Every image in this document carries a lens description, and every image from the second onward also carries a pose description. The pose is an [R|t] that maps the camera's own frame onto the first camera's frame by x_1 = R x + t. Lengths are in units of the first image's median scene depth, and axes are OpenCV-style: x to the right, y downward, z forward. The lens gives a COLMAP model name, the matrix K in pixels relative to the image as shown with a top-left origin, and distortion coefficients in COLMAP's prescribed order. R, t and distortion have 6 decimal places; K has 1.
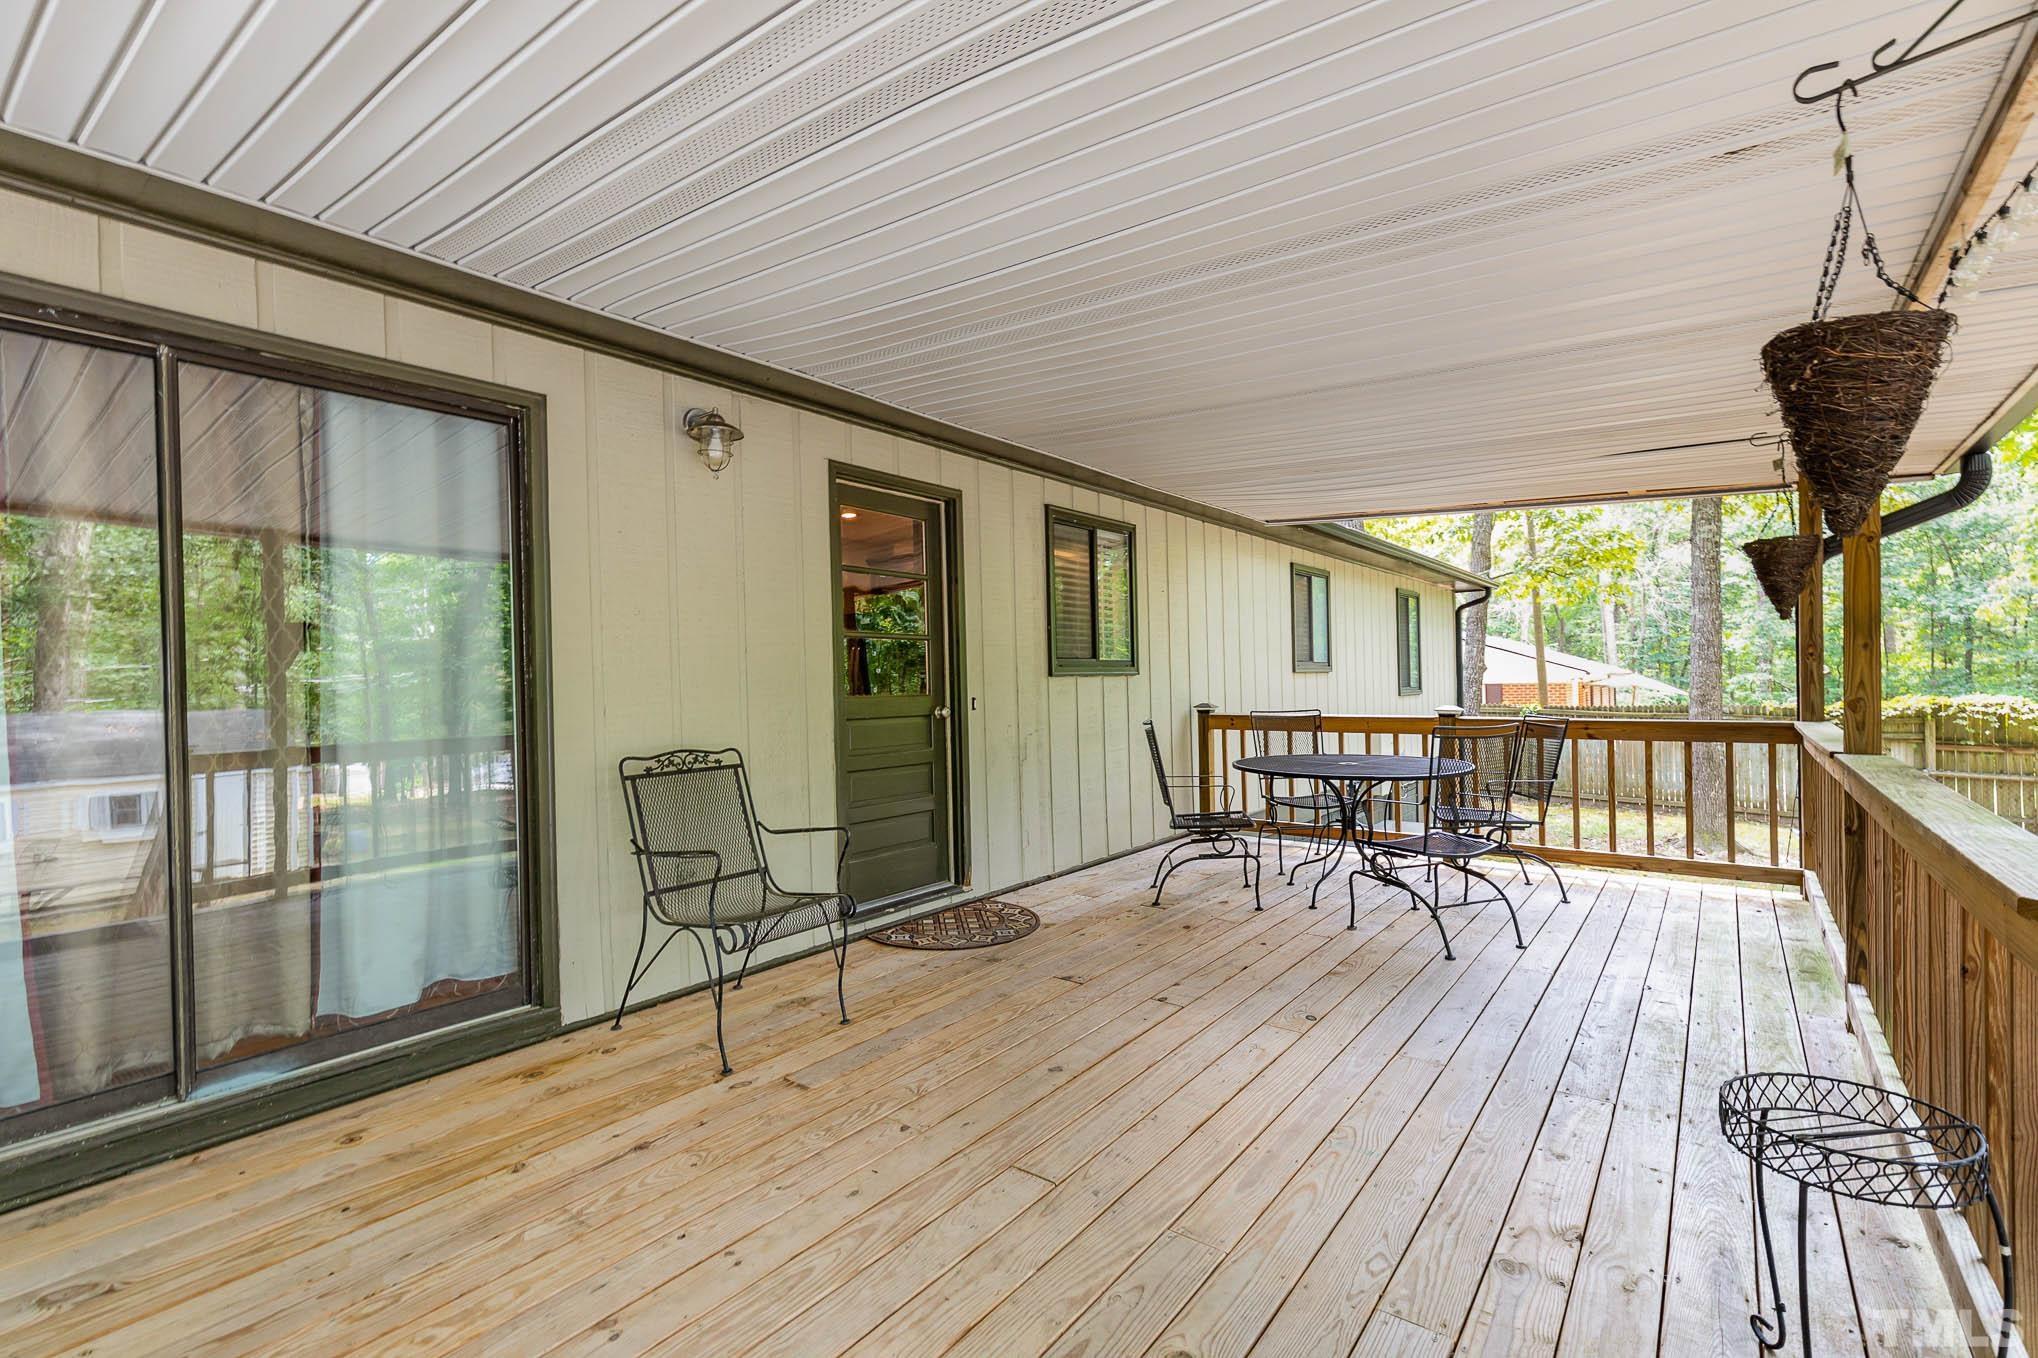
lens RADIAL K [[911.0, 0, 1015.4], [0, 911.0, 676.6], [0, 0, 1]] dist [0.004884, 0.000264]
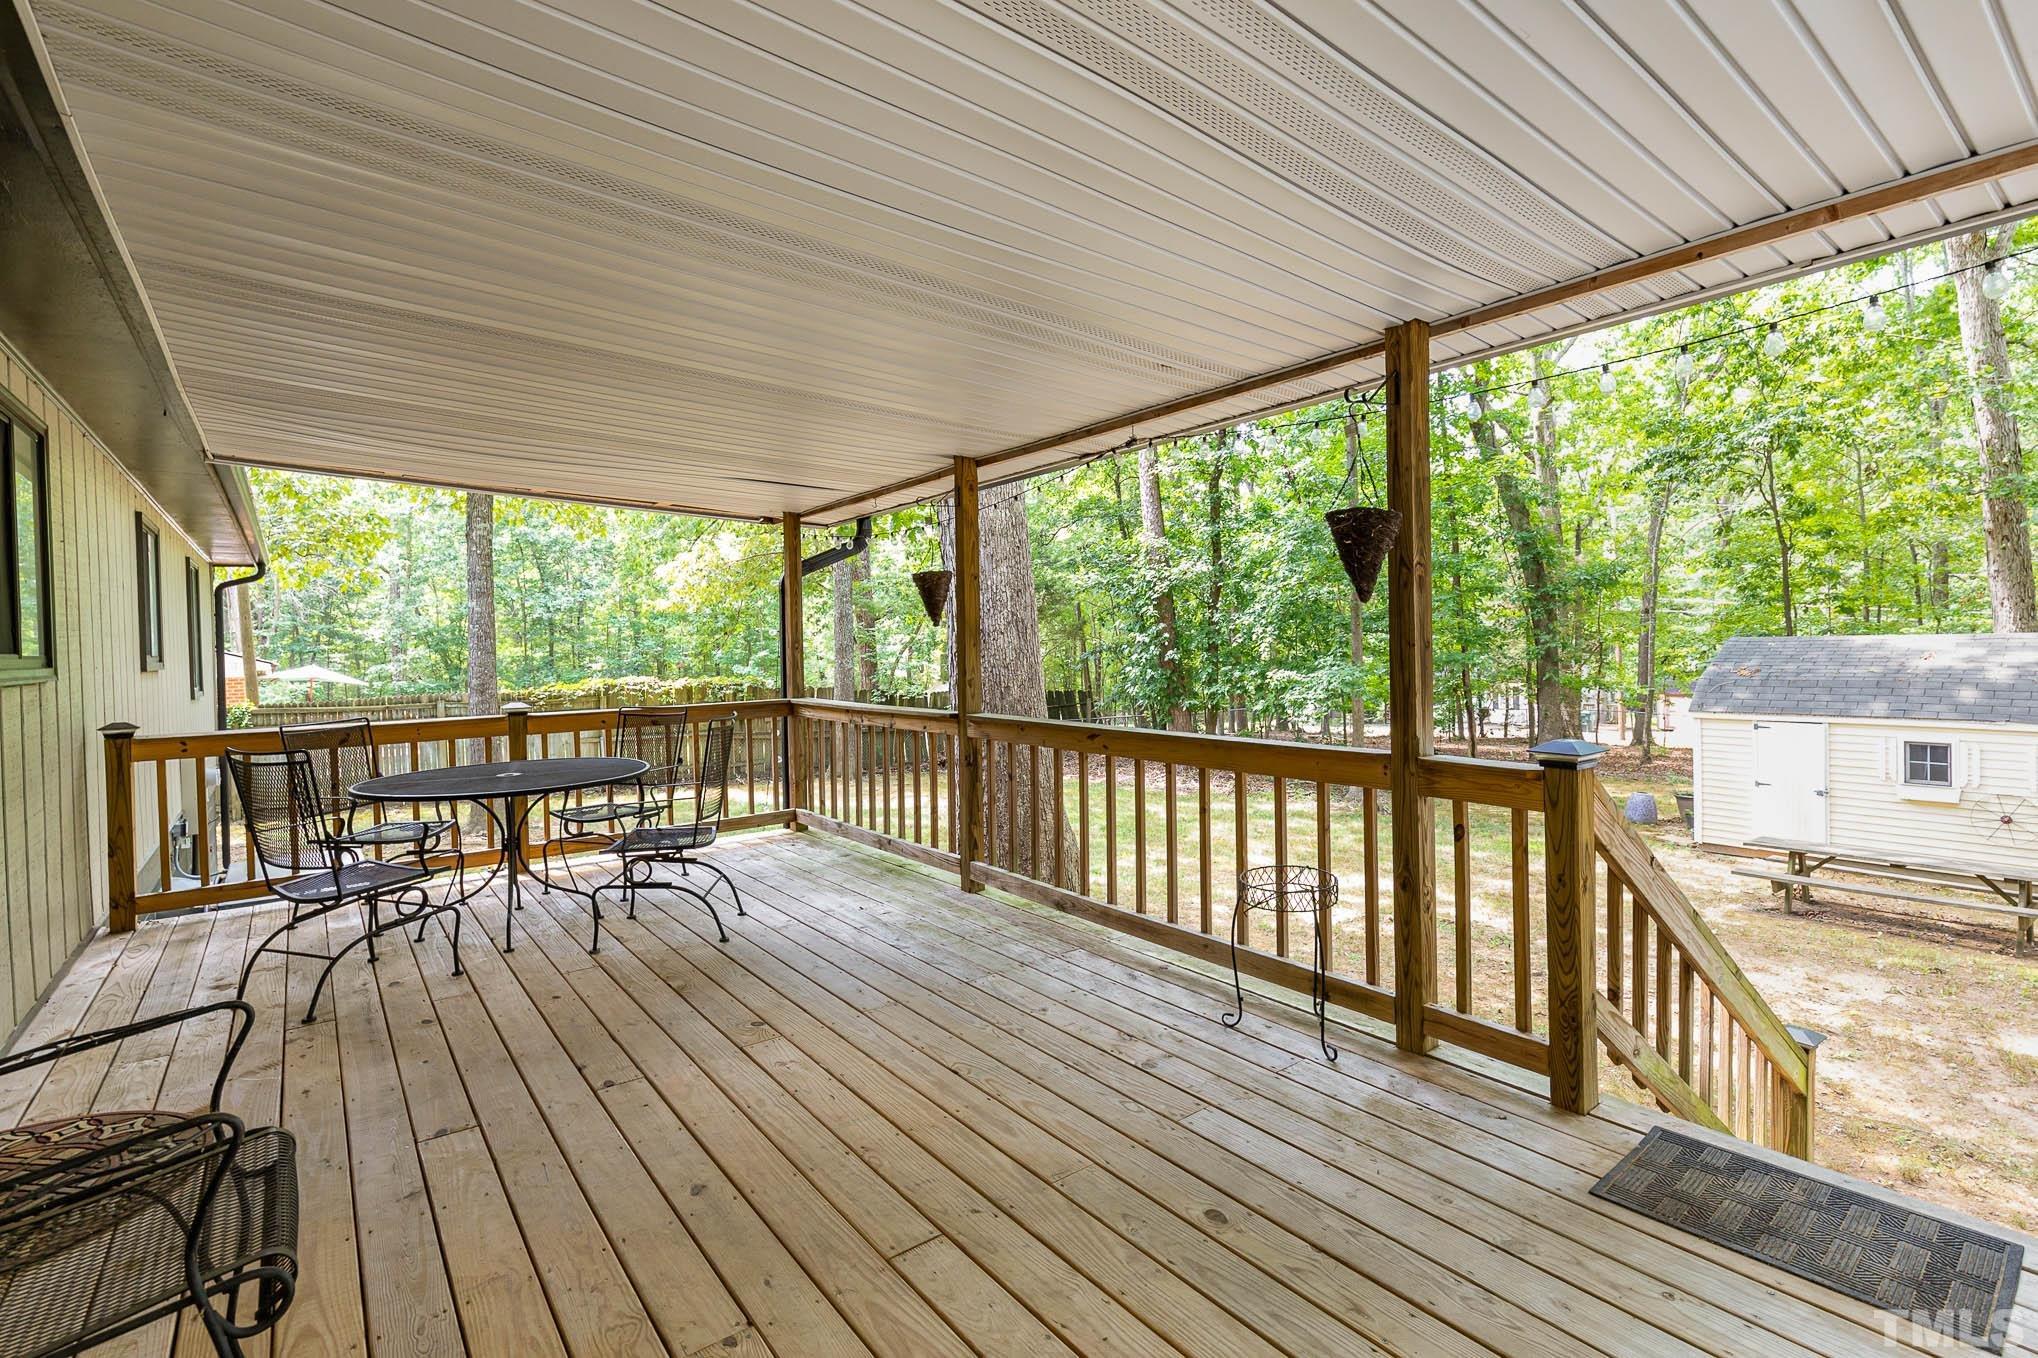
lens RADIAL K [[948.2, 0, 1039.3], [0, 948.2, 643.3], [0, 0, 1]] dist [0.002212, 0.000265]
pose [[0.257889, 0.003724, 0.966167, -0.516139], [0.020593, 0.999744, -0.009350, -0.013038], [-0.965955, 0.022308, 0.257746, 0.396570]]
